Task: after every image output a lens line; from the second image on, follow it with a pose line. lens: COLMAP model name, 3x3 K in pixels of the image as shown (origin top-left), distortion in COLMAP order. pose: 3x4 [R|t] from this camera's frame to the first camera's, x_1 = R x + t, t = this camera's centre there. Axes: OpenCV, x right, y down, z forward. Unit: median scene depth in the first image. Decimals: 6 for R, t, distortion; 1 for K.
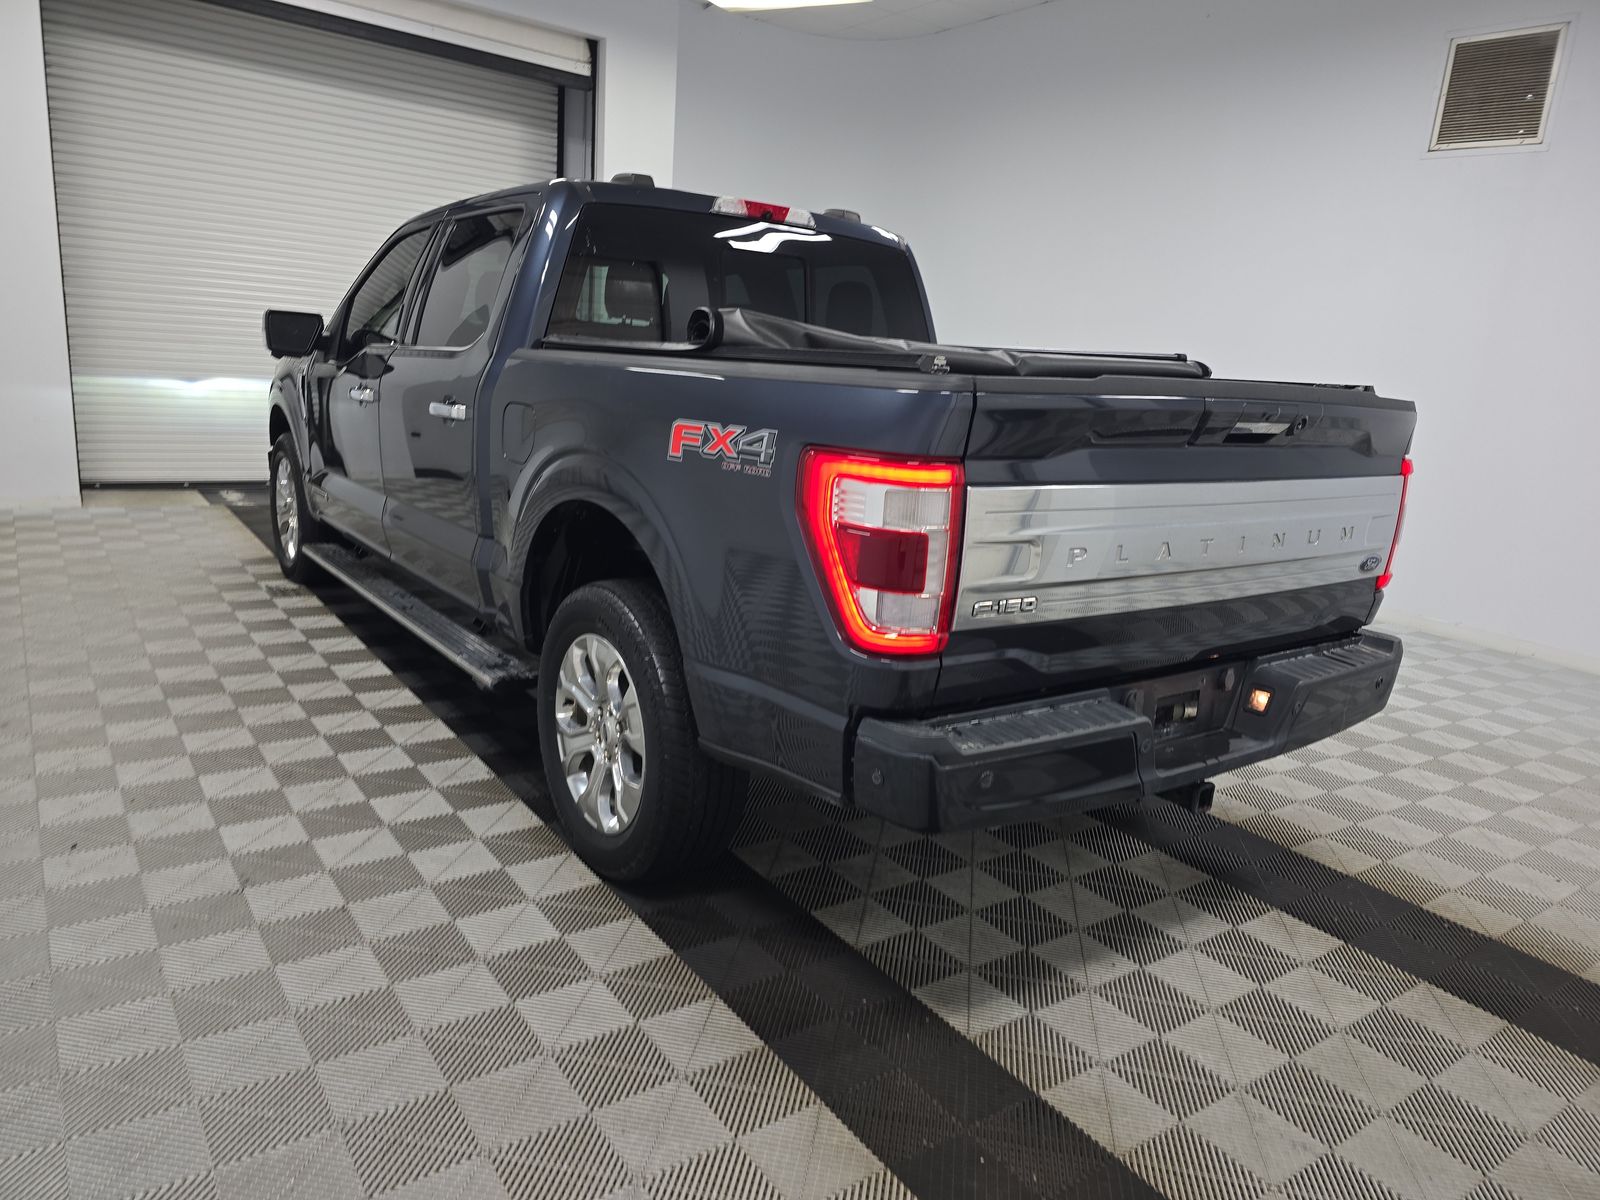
lens RADIAL K [[1073.7, 0, 800.0], [0, 1073.7, 600.0], [0, 0, 1]] dist [0.086701, -0.069331]
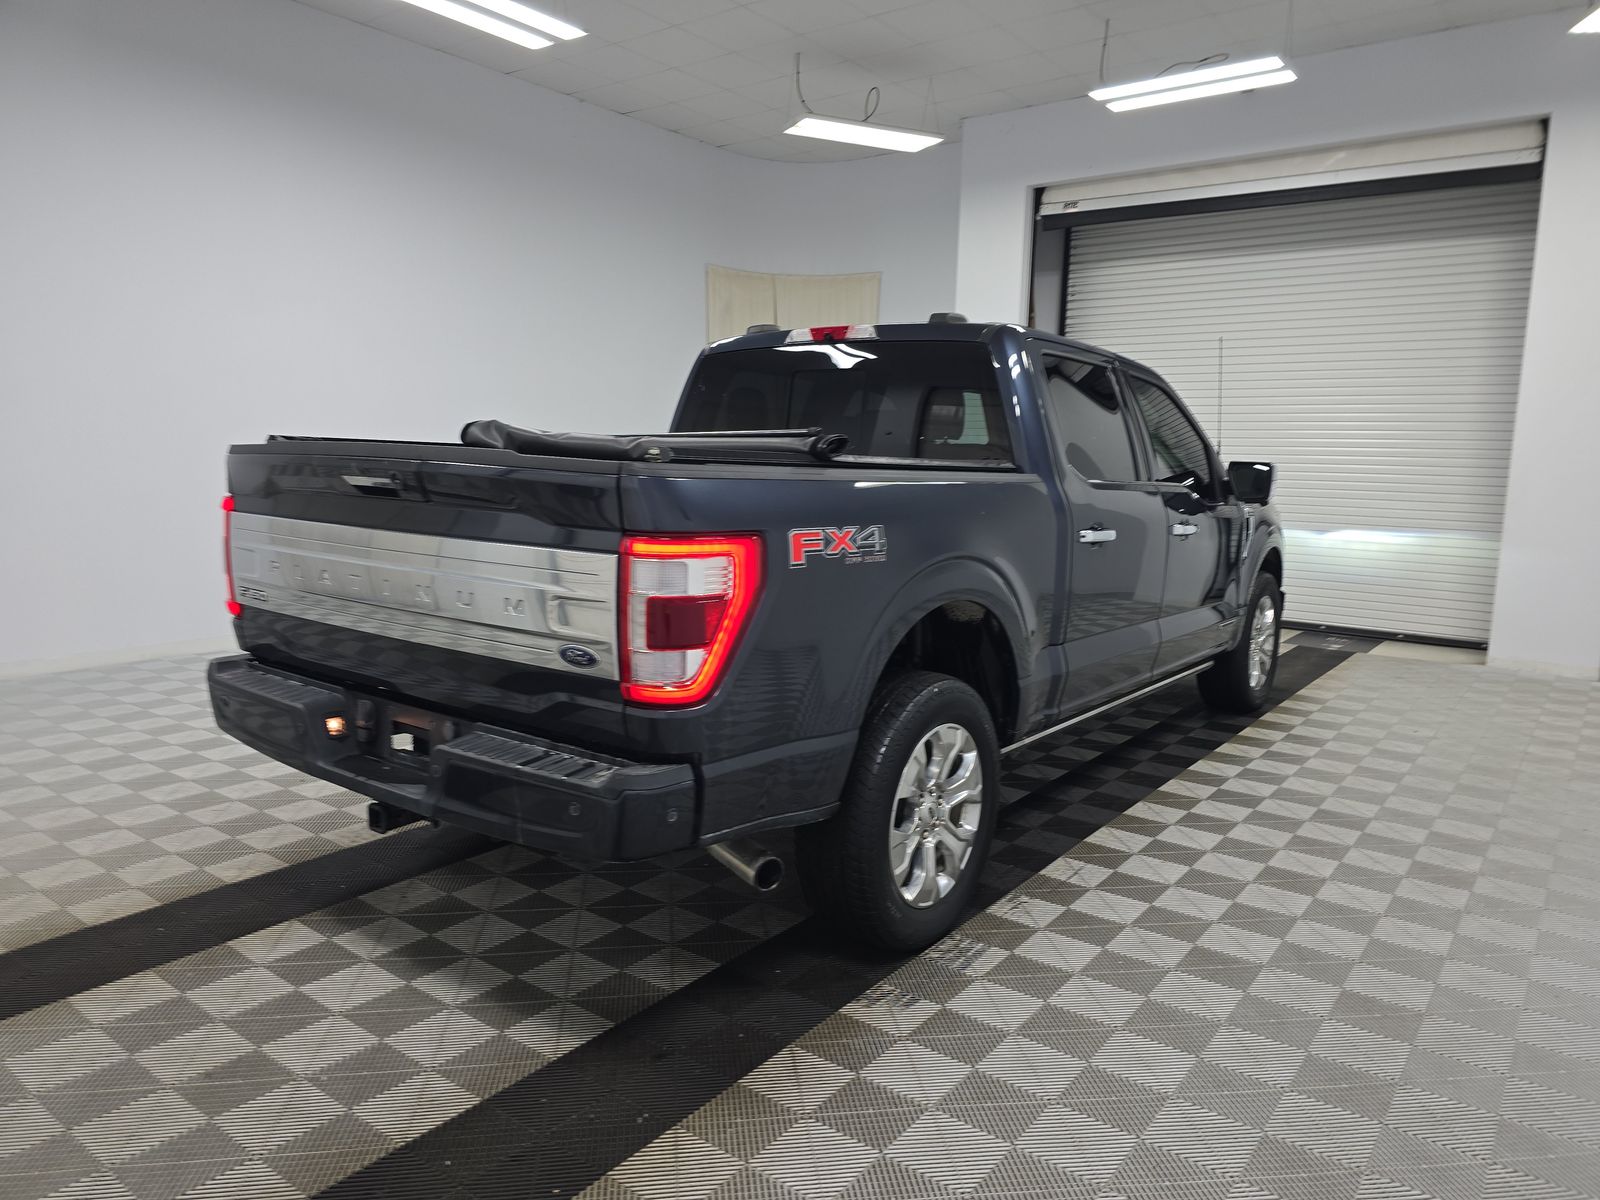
lens RADIAL K [[1086.9, 0, 800.3], [0, 1086.9, 585.9], [0, 0, 1]] dist [0.029627, -0.001931]
pose [[0.298337, 0.057124, -0.952750, 1.223058], [-0.217743, 0.975958, -0.009667, -0.102921], [0.929292, 0.210338, 0.303603, 0.806744]]
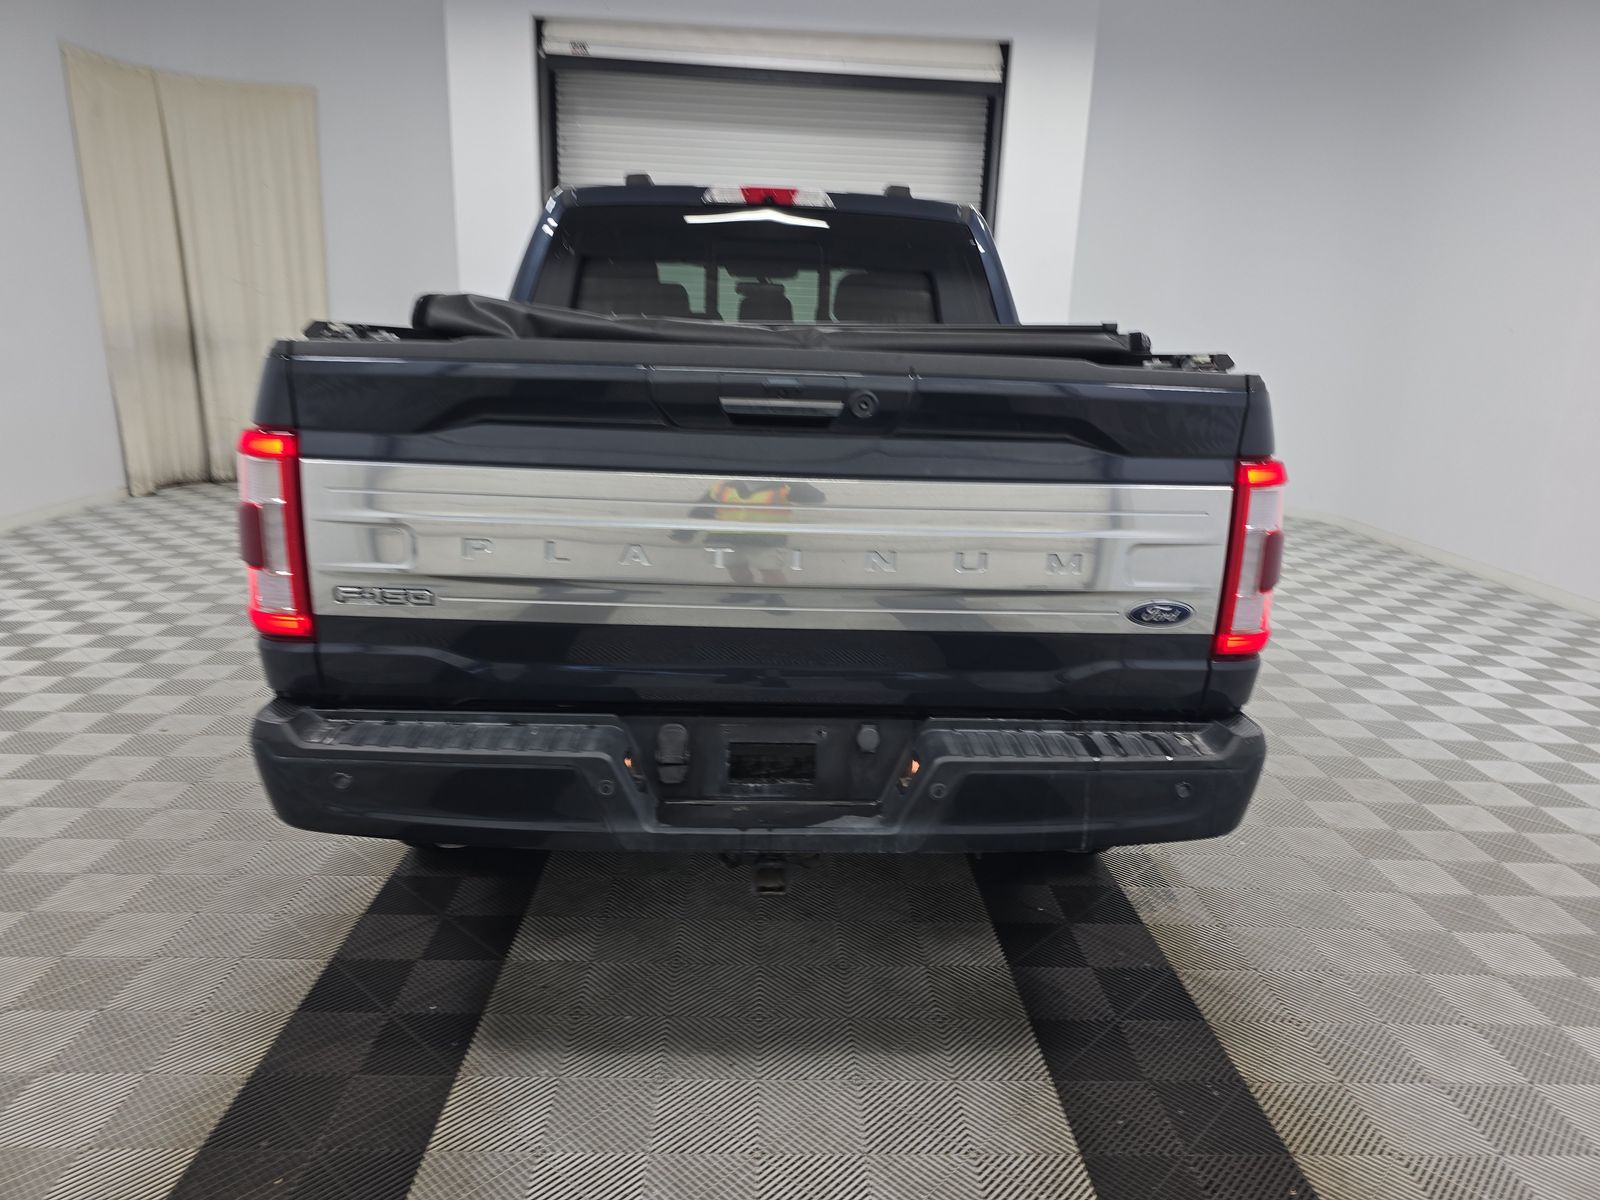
lens RADIAL K [[1073.7, 0, 800.0], [0, 1073.7, 600.0], [0, 0, 1]] dist [0.086701, -0.069331]
pose [[0.833162, 0.091219, -0.545454, 0.634611], [-0.101754, 0.994750, 0.010932, -0.023342], [0.543588, 0.046394, 0.838069, 0.276244]]
